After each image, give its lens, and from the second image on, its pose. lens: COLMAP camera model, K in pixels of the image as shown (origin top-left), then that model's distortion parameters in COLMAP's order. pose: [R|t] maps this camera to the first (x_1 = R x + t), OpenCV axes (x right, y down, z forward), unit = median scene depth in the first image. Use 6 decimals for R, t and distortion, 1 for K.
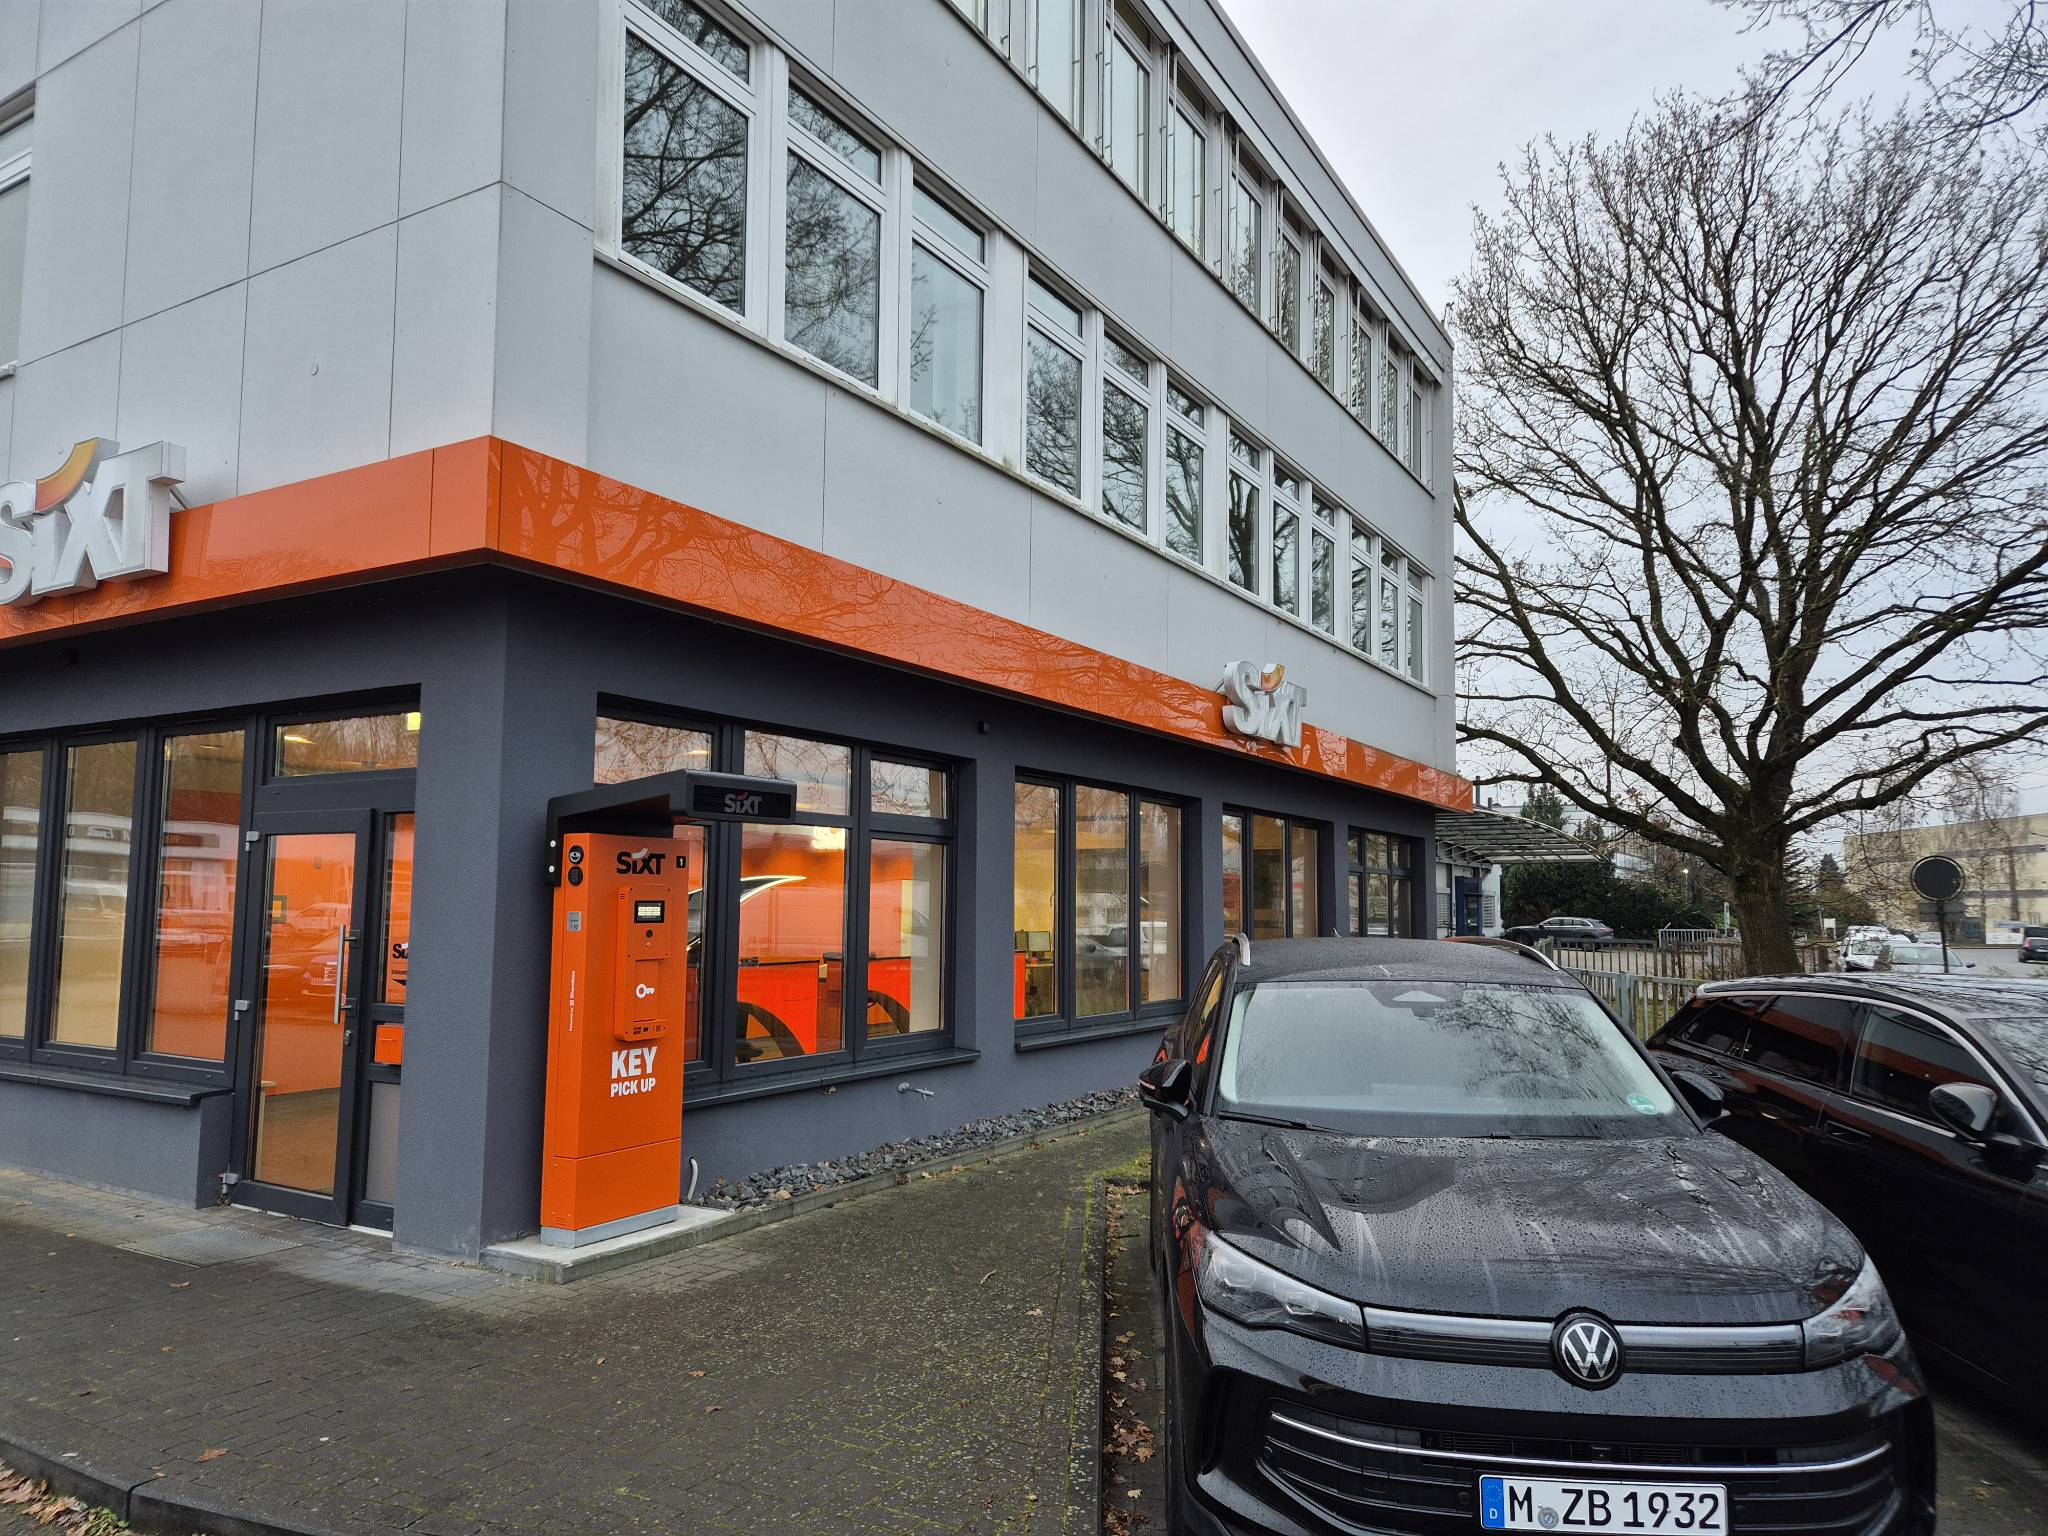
lens RADIAL K [[1352.3, 0, 1018.0], [0, 1352.3, 786.2], [0, 0, 1]] dist [0.089620, -0.080641]
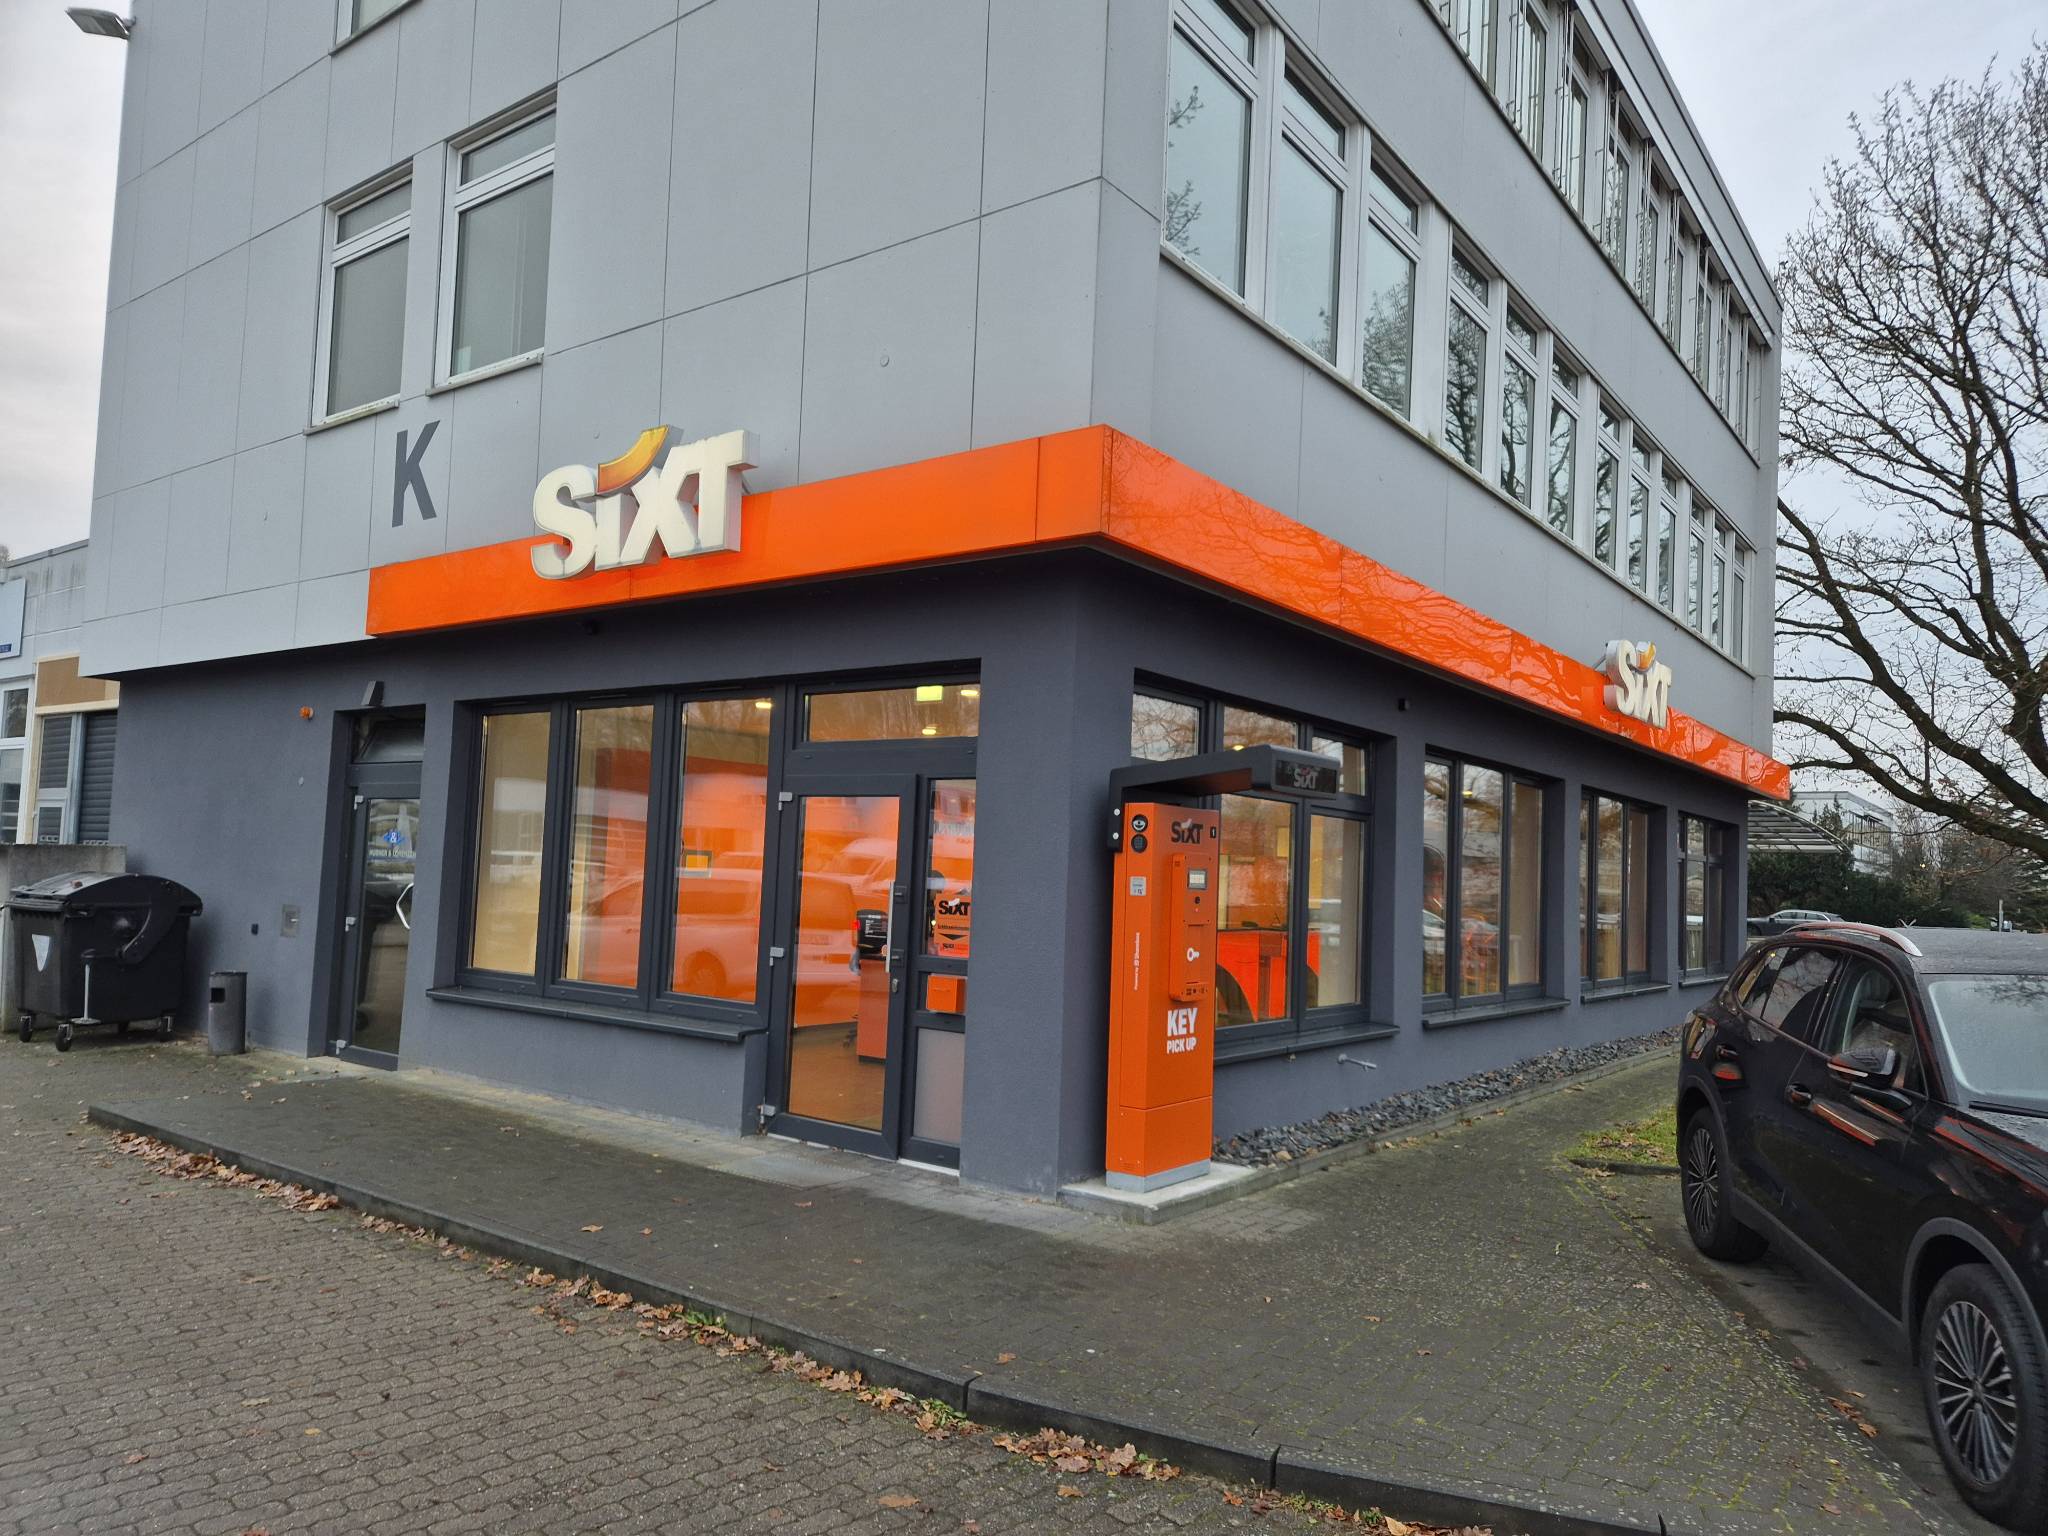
lens RADIAL K [[1359.0, 0, 1034.9], [0, 1359.0, 795.7], [0, 0, 1]] dist [0.072007, -0.052000]
pose [[0.994574, 0.023598, -0.101316, -0.152696], [-0.020816, 0.999379, 0.028431, 0.000544], [0.101924, -0.026168, 0.994448, -0.025813]]
